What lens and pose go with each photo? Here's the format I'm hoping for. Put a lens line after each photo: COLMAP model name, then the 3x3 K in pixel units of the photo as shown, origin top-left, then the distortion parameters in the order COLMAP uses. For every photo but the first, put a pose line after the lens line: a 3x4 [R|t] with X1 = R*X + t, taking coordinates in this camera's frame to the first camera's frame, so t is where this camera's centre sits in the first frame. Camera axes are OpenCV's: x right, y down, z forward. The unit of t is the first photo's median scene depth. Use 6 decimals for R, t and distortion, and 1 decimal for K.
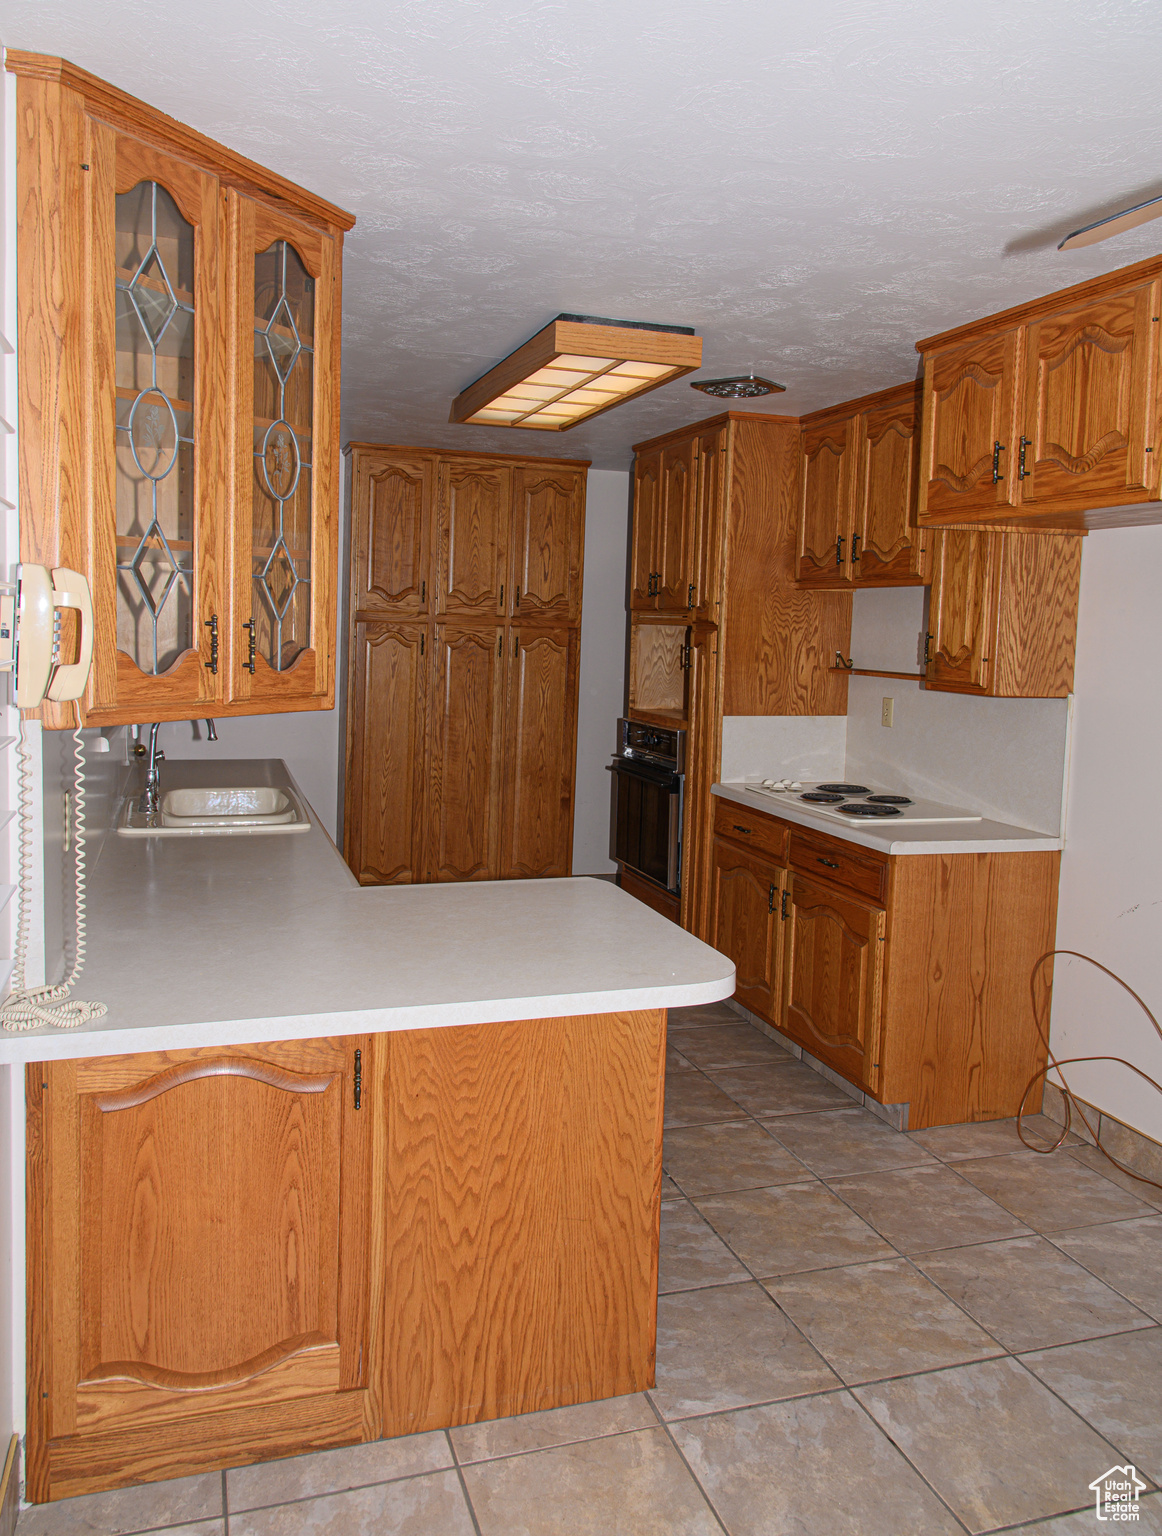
lens RADIAL K [[1162.0, 0, 581.0], [0, 1162.0, 768.0], [0, 0, 1]] dist [-0.003890, -0.002401]
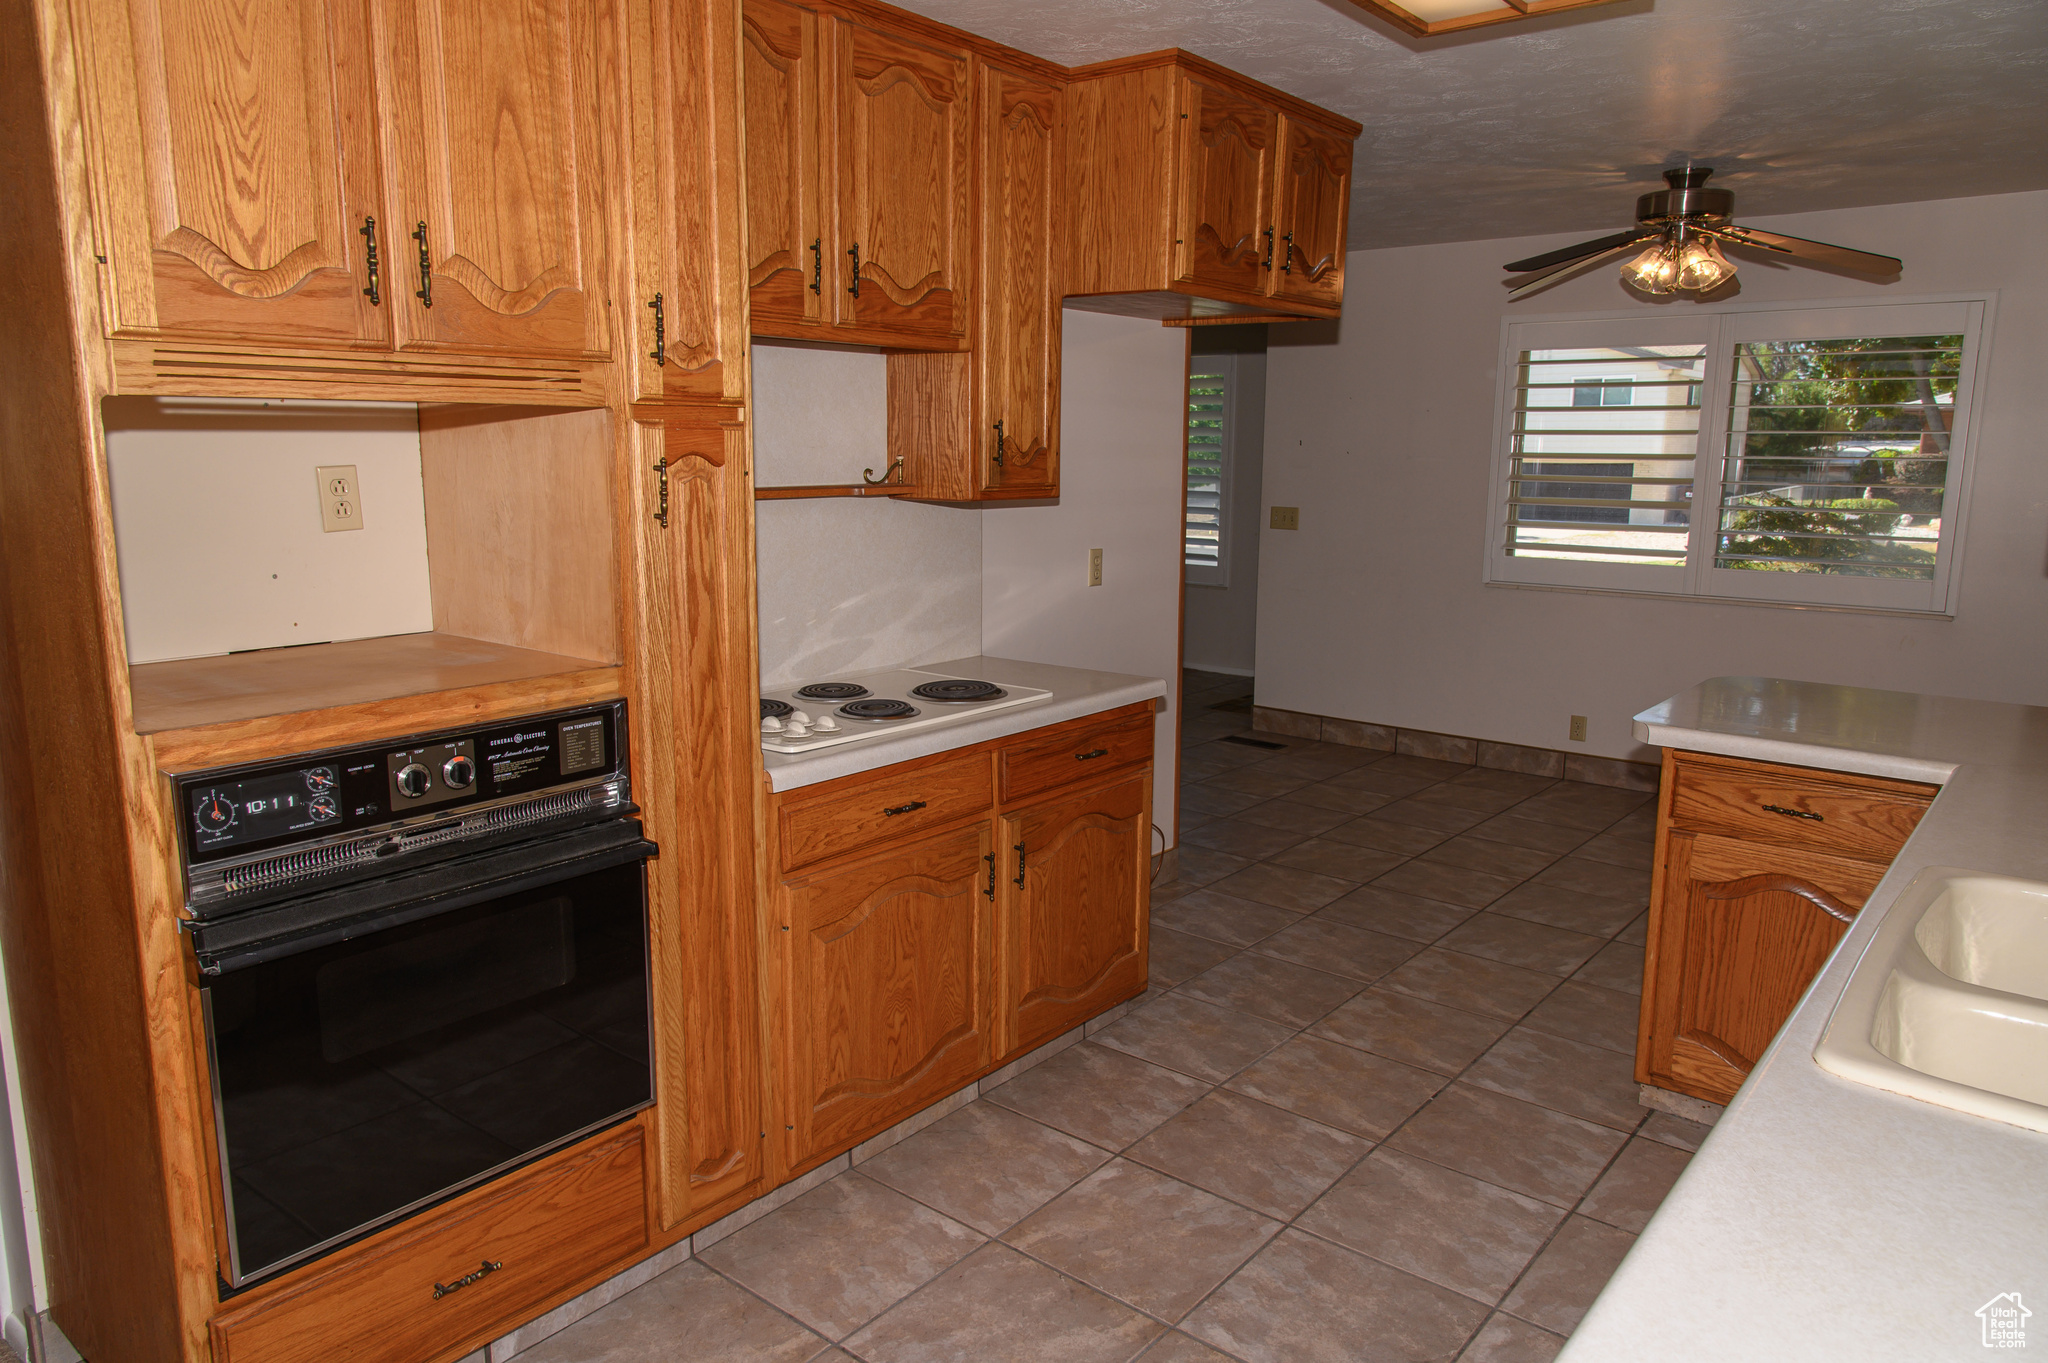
lens RADIAL K [[1366.4, 0, 1024.0], [0, 1366.4, 681.5], [0, 0, 1]] dist [-0.000133, 0.000239]
pose [[-0.533414, -0.183831, 0.825637, -0.497597], [0.078110, 0.961222, 0.264483, -0.204448], [-0.842240, 0.205570, -0.498370, 1.607449]]
